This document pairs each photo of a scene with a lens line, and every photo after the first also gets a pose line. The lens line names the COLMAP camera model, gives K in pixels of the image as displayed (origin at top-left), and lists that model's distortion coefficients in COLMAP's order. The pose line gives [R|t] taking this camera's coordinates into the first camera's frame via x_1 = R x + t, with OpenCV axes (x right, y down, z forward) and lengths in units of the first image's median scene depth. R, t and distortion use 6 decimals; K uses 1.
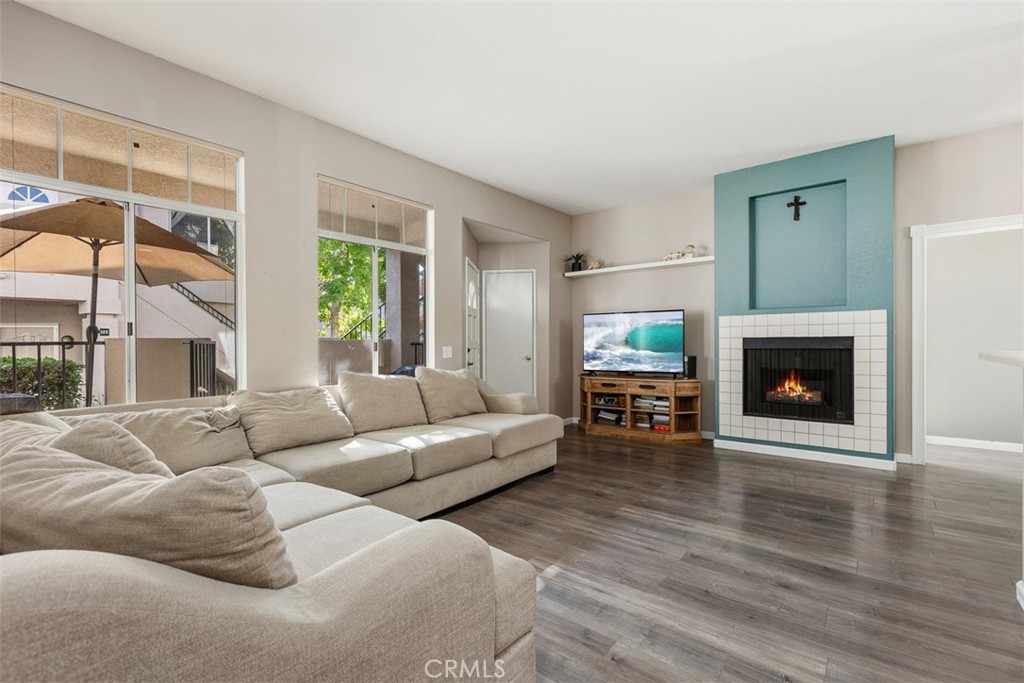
lens RADIAL K [[455.3, 0, 512.6], [0, 455.3, 349.1], [0, 0, 1]] dist [-0.003410, -0.000096]
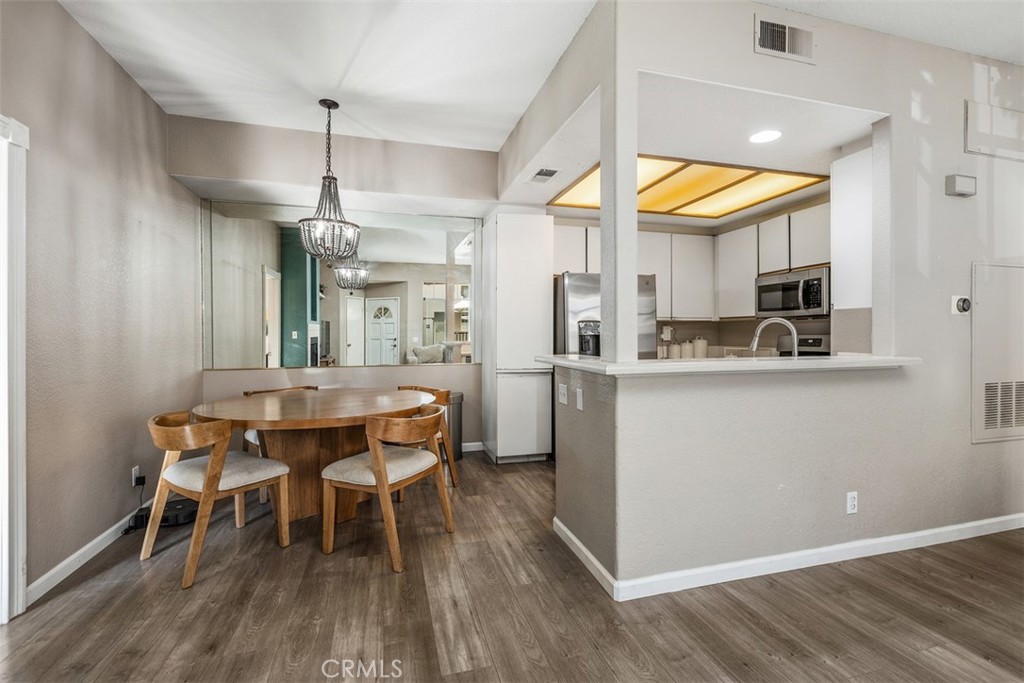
lens RADIAL K [[458.6, 0, 515.4], [0, 458.6, 336.7], [0, 0, 1]] dist [0.002901, 0.000103]
pose [[-0.823079, 0.012091, 0.567799, 0.346820], [0.020935, 0.999740, 0.009058, -0.036041], [-0.567542, 0.019343, -0.823118, 0.983349]]
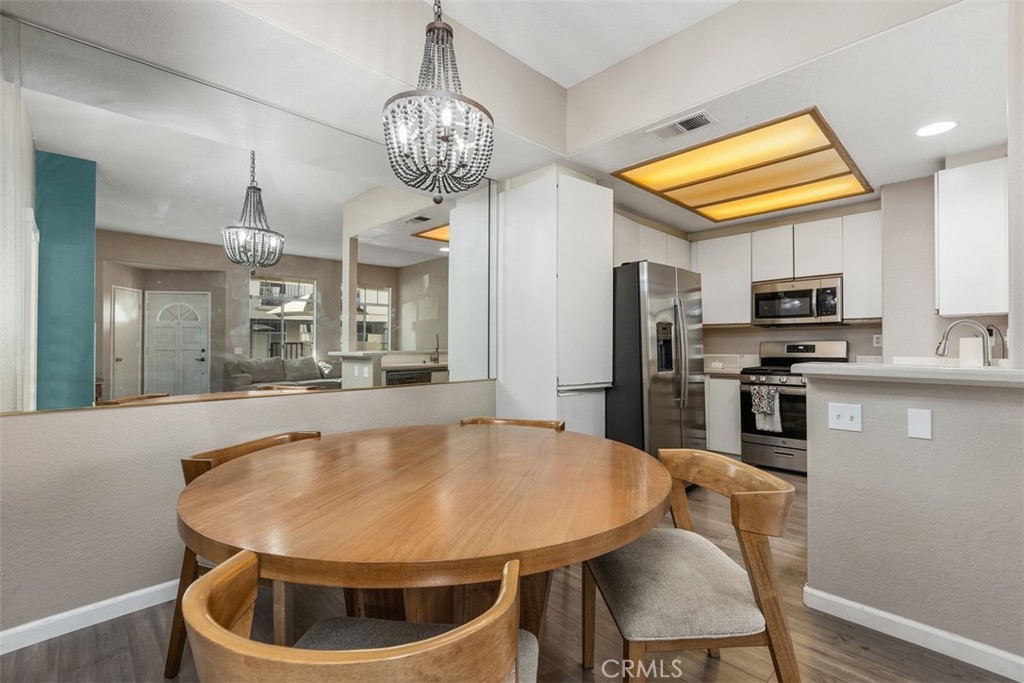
lens RADIAL K [[455.1, 0, 514.9], [0, 455.1, 341.5], [0, 0, 1]] dist [0.002778, 0.000272]
pose [[-0.993259, 0.016124, 0.114791, 0.971823], [0.016580, 0.999858, 0.003015, -0.031400], [-0.114726, 0.004898, -0.993385, 0.911025]]
